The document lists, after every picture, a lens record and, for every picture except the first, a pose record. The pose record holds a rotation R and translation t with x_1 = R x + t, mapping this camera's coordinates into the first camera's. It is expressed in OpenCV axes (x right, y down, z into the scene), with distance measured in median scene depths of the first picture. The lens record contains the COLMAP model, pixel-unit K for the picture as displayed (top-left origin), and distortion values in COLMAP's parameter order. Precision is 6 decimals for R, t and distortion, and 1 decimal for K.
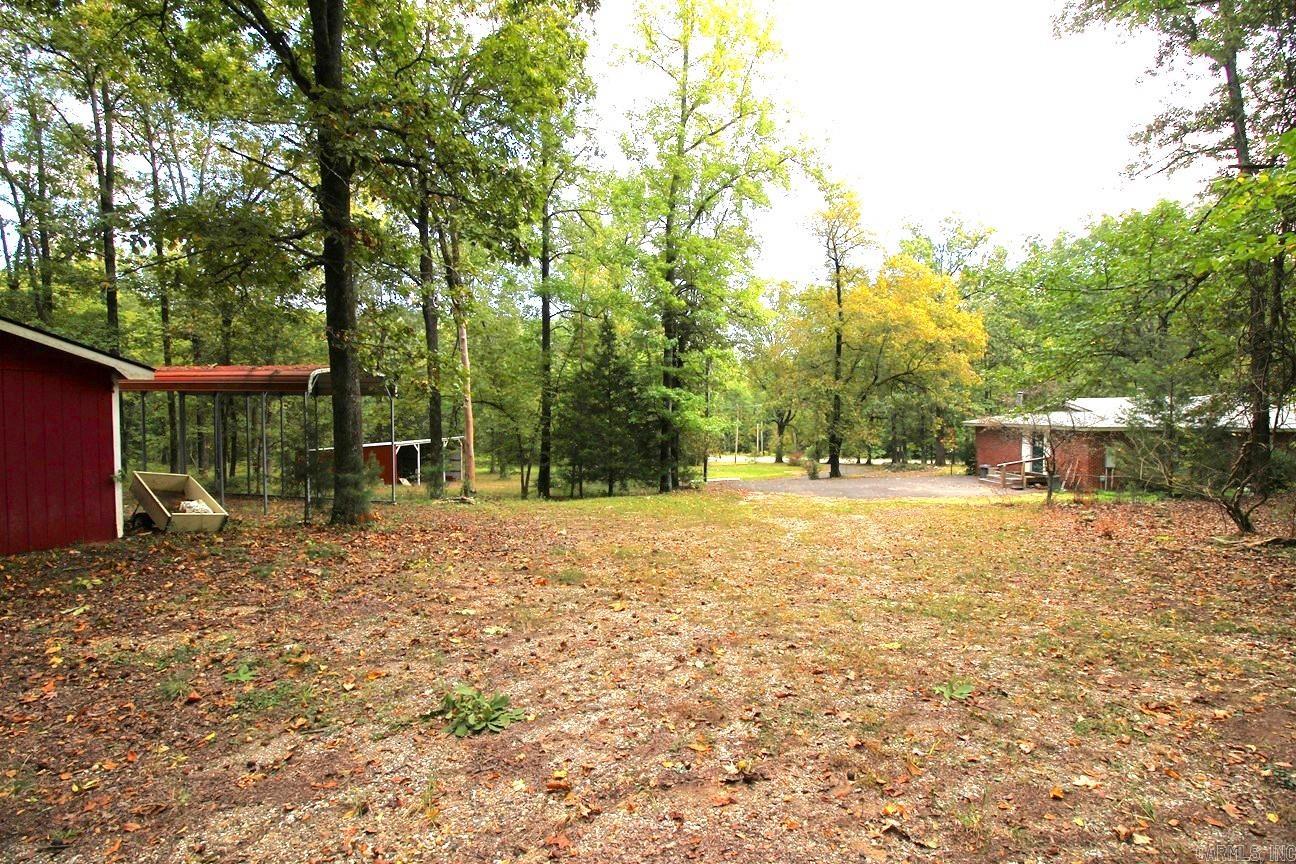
lens RADIAL K [[633.3, 0, 648.0], [0, 633.3, 432.0], [0, 0, 1]] dist [-0.001949, -0.000290]
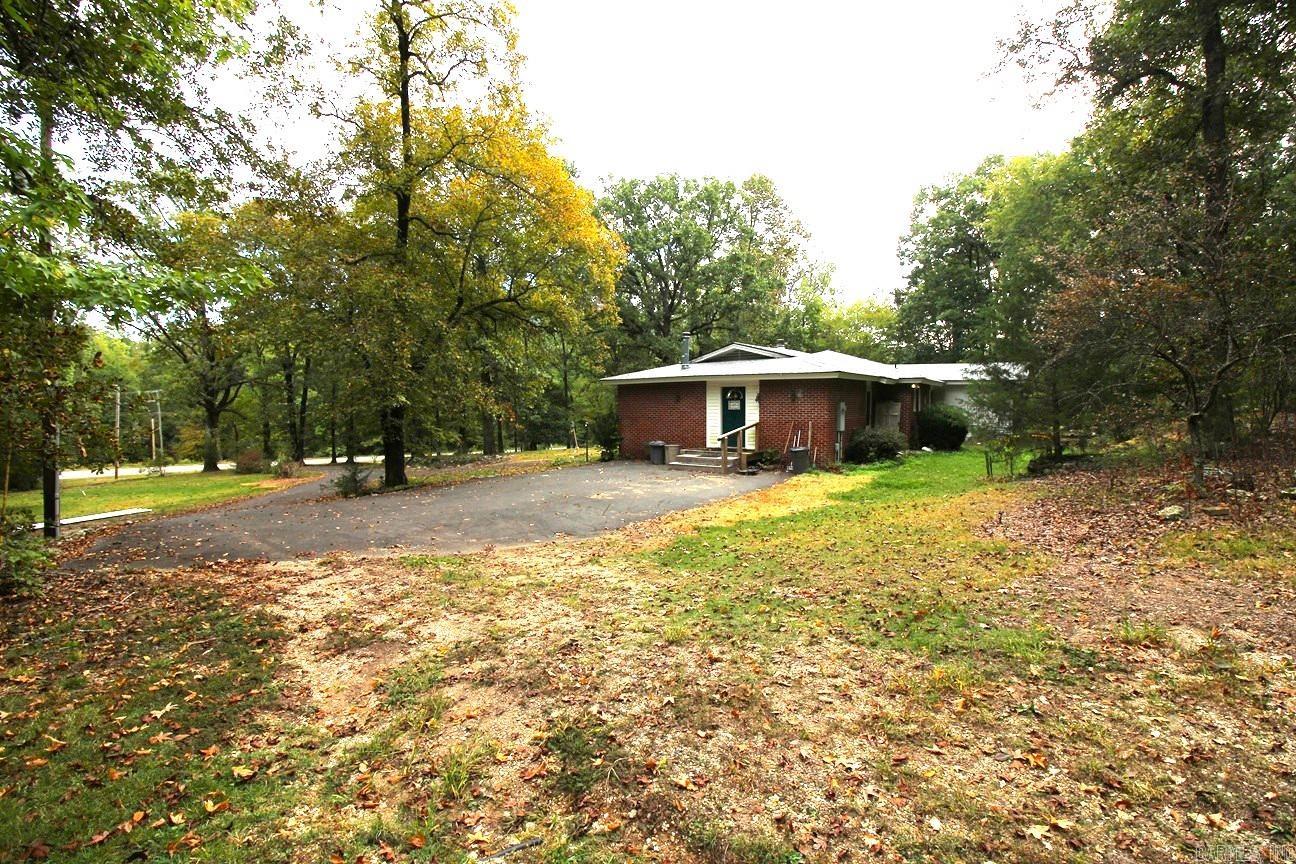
lens RADIAL K [[633.3, 0, 648.0], [0, 633.3, 432.0], [0, 0, 1]] dist [-0.001949, -0.000290]
pose [[0.652494, -0.041703, 0.756646, 0.044242], [0.039341, 0.999002, 0.021135, 0.025506], [-0.756772, 0.015977, 0.653483, 0.536949]]
